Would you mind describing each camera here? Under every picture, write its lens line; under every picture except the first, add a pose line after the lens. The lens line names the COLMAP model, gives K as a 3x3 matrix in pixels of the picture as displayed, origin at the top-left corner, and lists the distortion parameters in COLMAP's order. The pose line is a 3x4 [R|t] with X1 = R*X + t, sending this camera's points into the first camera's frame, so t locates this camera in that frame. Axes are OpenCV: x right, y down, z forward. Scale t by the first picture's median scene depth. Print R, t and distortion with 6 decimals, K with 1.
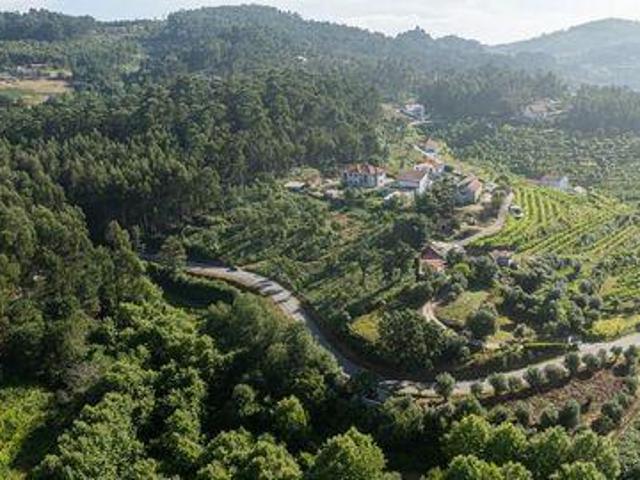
lens RADIAL K [[571.6, 0, 320.0], [0, 571.6, 240.0], [0, 0, 1]] dist [-0.013044, -0.008577]
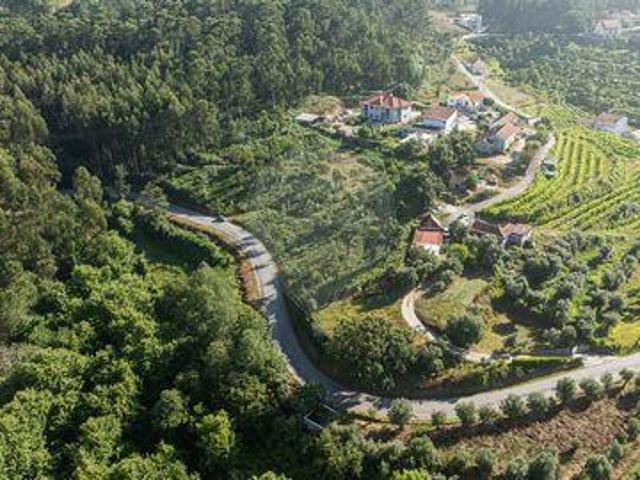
lens RADIAL K [[571.6, 0, 320.0], [0, 571.6, 240.0], [0, 0, 1]] dist [-0.013044, -0.008577]
pose [[0.993873, 0.059656, -0.093045, 0.098505], [-0.043375, 0.984815, 0.168098, -0.080849], [0.101660, -0.163033, 0.981369, 0.120779]]
